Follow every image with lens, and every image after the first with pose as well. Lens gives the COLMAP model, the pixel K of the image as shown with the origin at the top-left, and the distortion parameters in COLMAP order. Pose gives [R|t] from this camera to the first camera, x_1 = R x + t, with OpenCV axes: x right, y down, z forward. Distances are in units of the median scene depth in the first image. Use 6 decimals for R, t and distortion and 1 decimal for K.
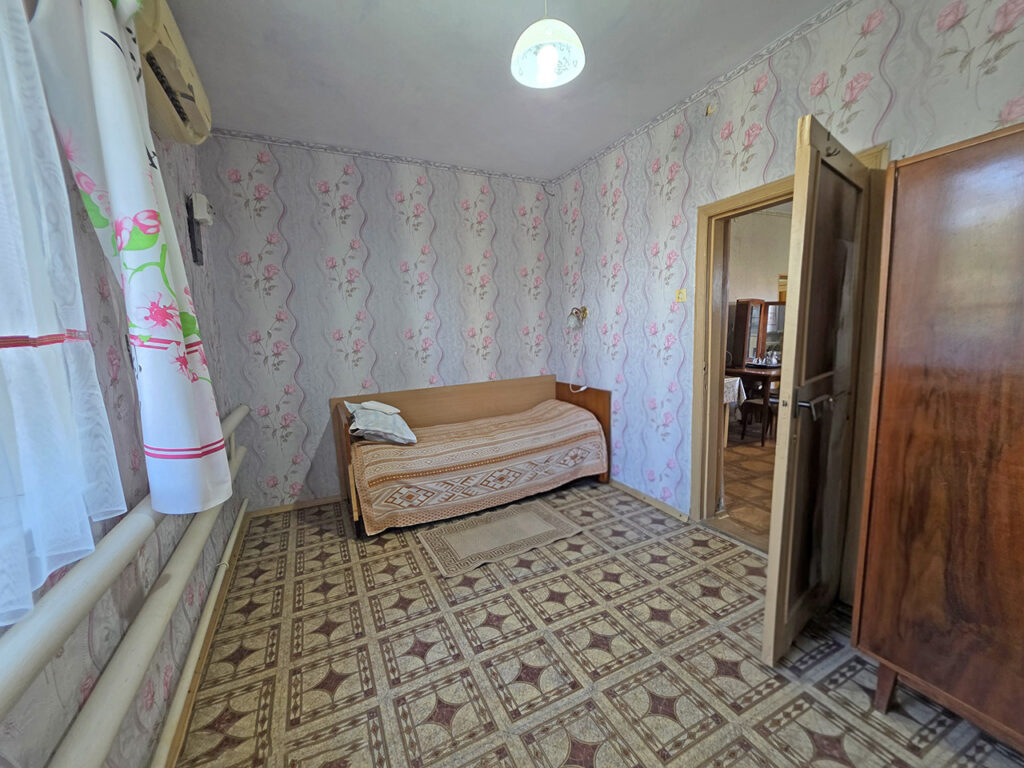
lens RADIAL K [[410.1, 0, 512.8], [0, 410.1, 385.6], [0, 0, 1]] dist [0.006077, -0.000512]
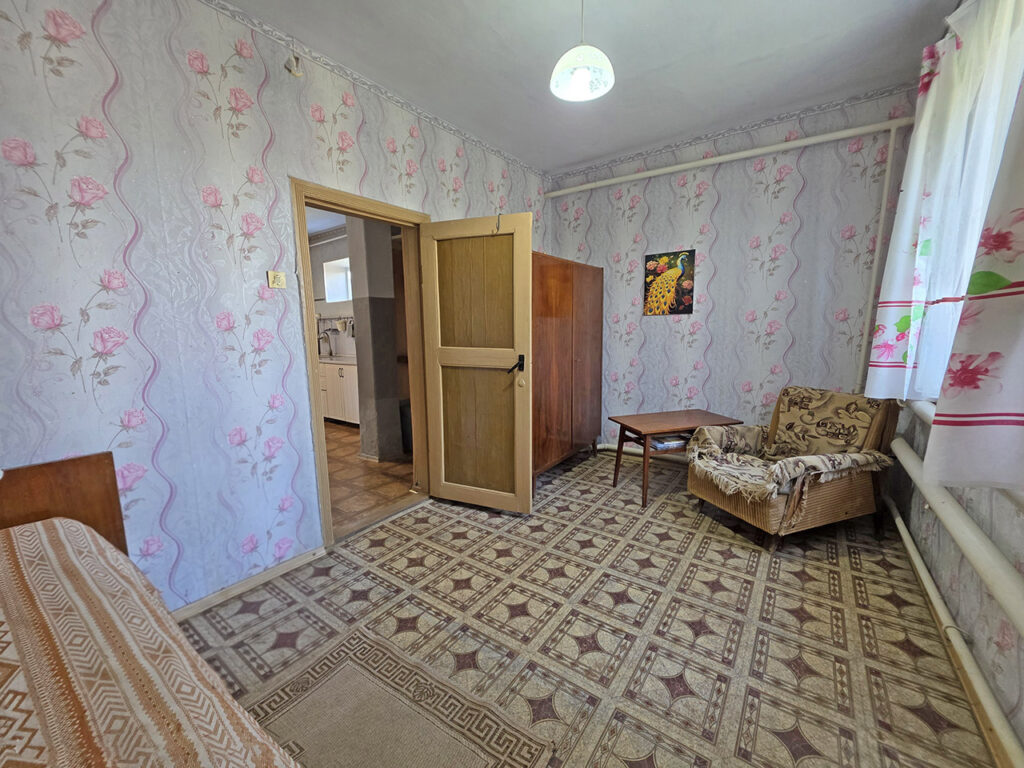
lens RADIAL K [[410.1, 0, 515.9], [0, 410.1, 385.7], [0, 0, 1]] dist [0.006077, -0.000512]
pose [[-0.468341, -0.080813, 0.879844, -0.702049], [0.144179, 0.975470, 0.166343, -0.128893], [-0.871705, 0.204760, -0.445201, 1.422245]]
